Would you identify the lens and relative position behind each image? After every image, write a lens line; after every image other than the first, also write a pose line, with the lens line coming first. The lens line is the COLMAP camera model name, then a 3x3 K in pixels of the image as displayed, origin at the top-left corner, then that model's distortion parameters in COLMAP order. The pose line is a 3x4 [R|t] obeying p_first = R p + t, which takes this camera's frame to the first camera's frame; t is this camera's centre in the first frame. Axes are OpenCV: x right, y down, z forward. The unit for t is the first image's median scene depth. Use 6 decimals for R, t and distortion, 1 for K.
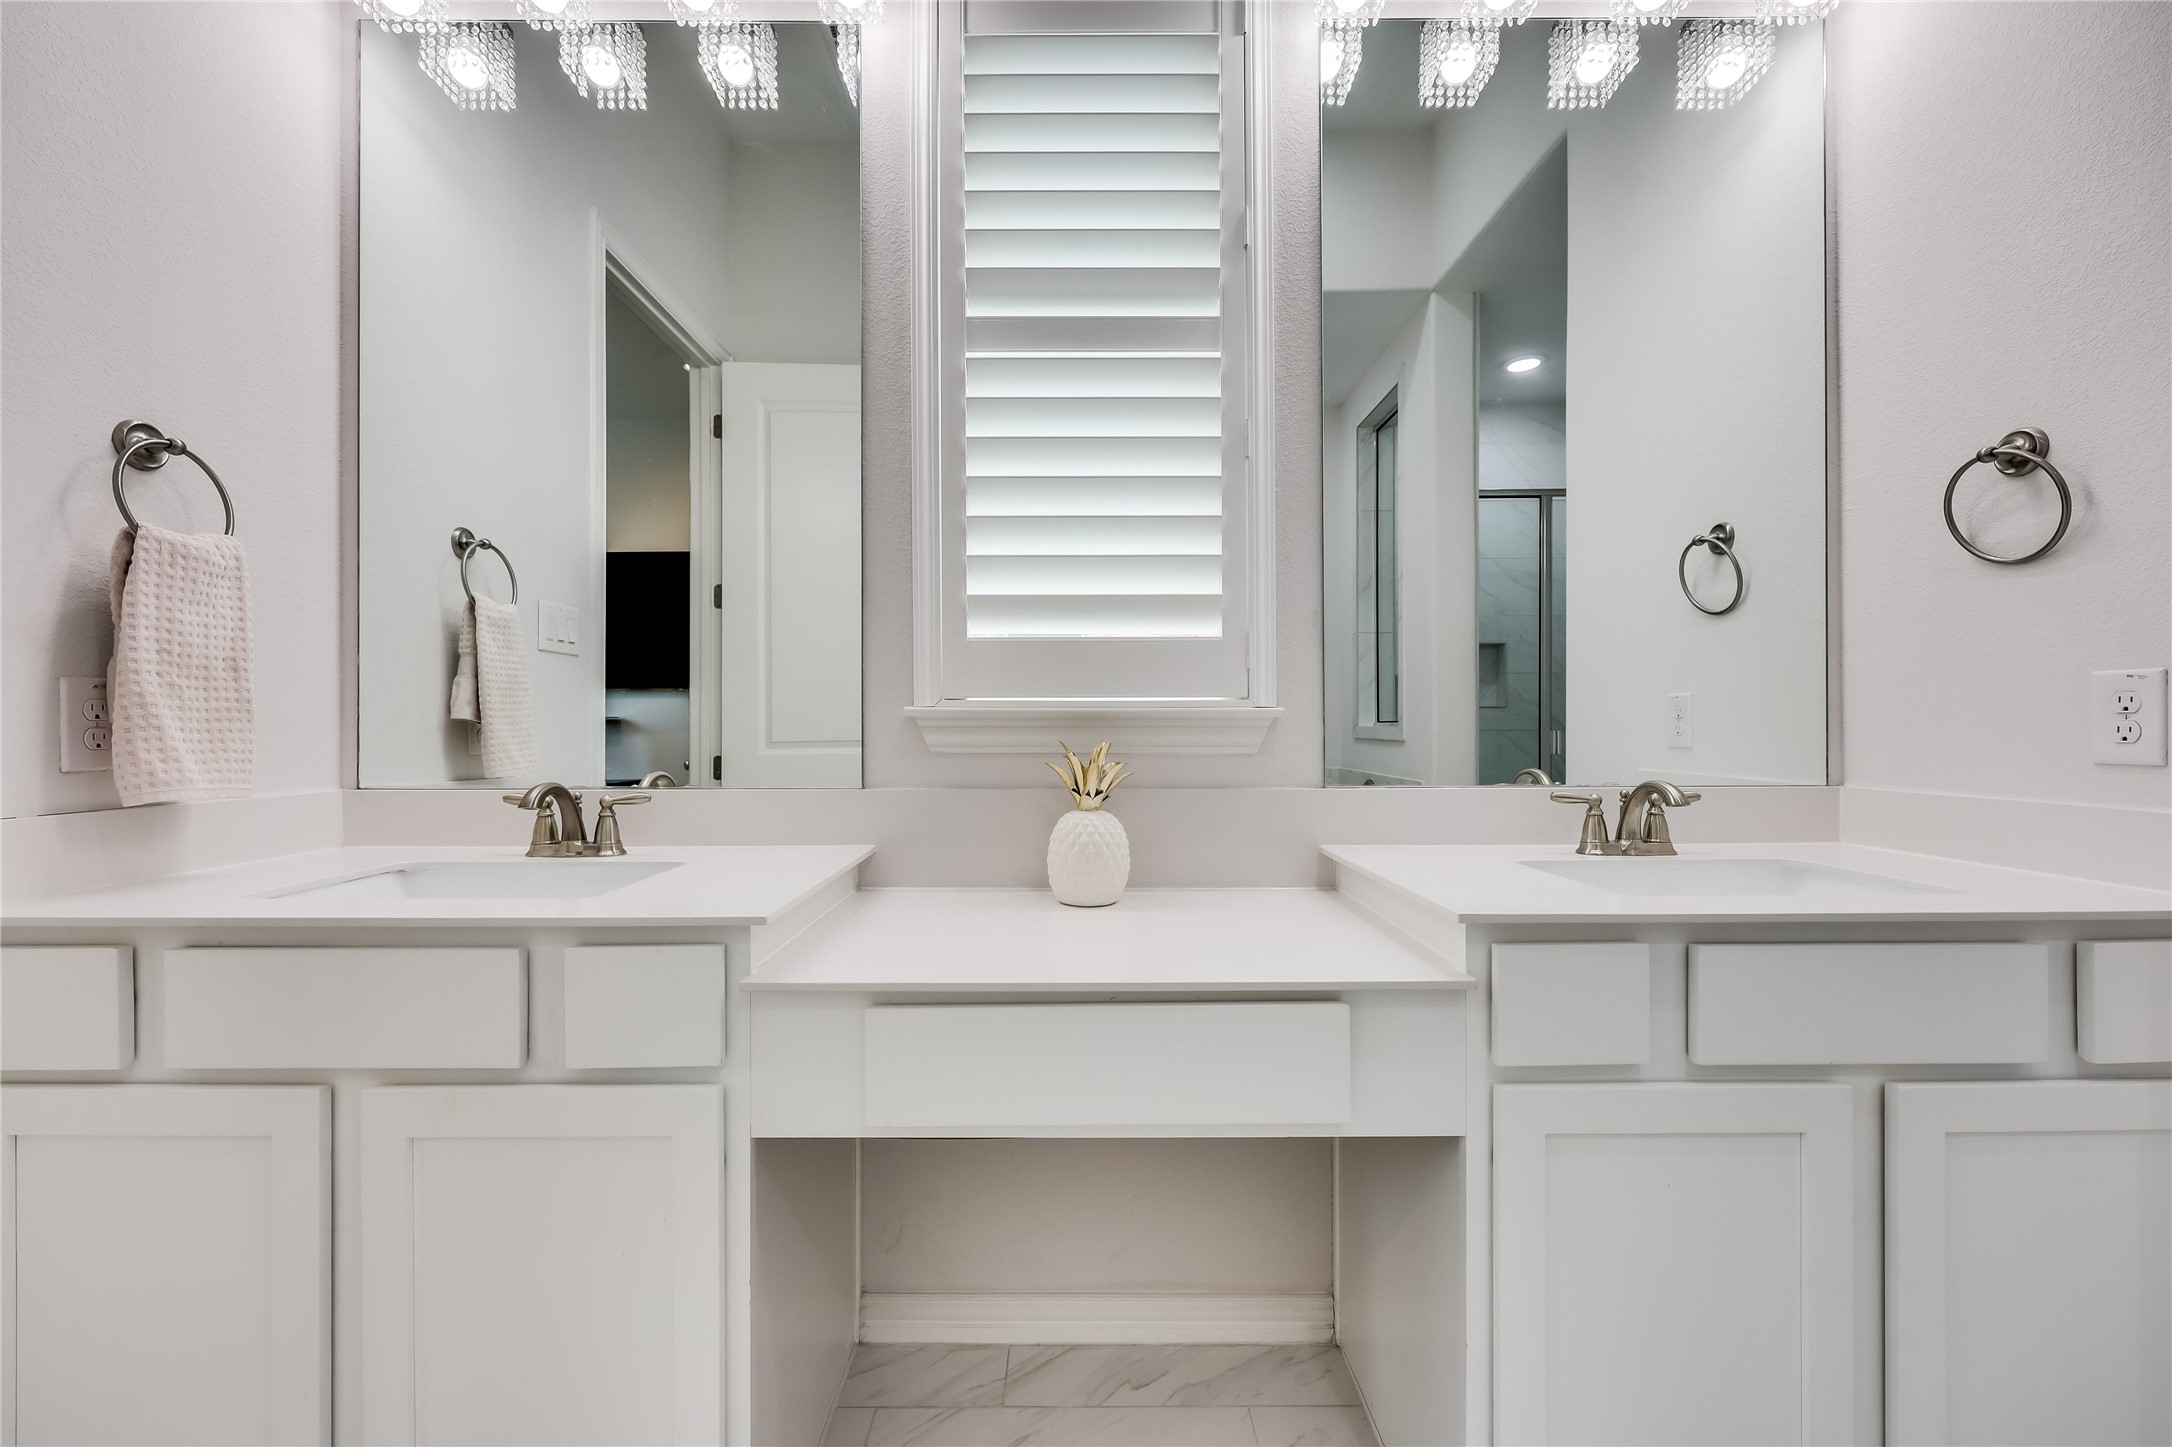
lens RADIAL K [[868.2, 0, 1088.0], [0, 868.2, 721.2], [0, 0, 1]] dist [0.001878, 0.000610]
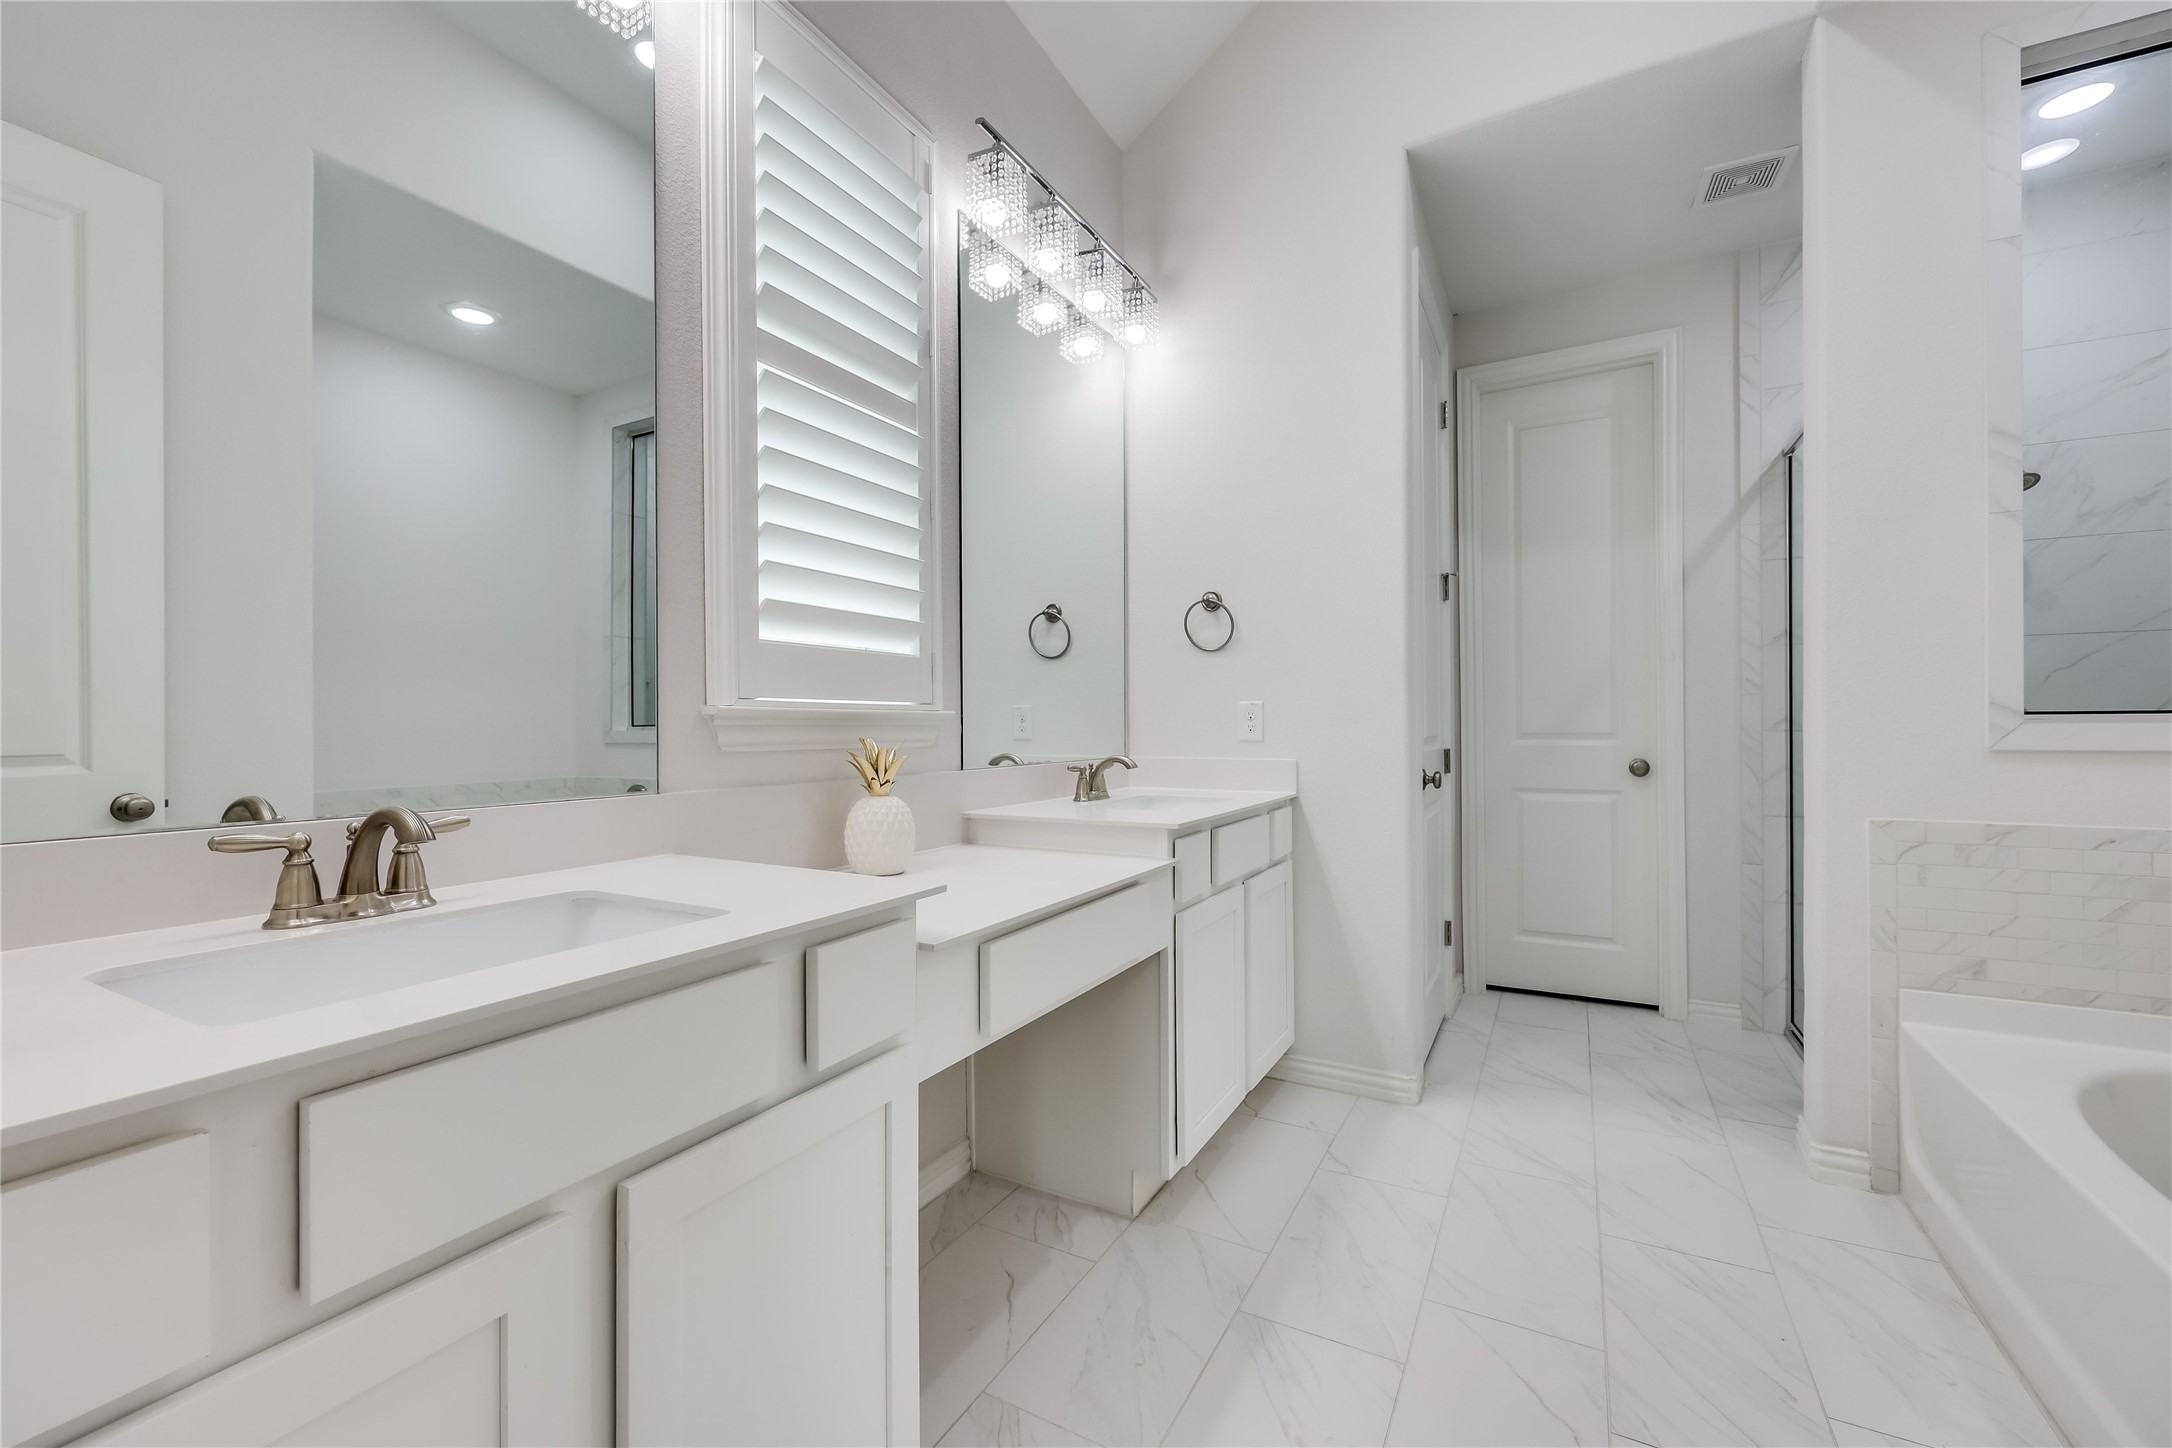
lens RADIAL K [[868.2, 0, 1078.9], [0, 868.2, 726.8], [0, 0, 1]] dist [0.001878, 0.000610]
pose [[0.506874, -0.001272, 0.862019, -0.832473], [0.002295, 0.999997, 0.000126, 0.008381], [-0.862017, 0.001915, 0.506875, 0.151224]]
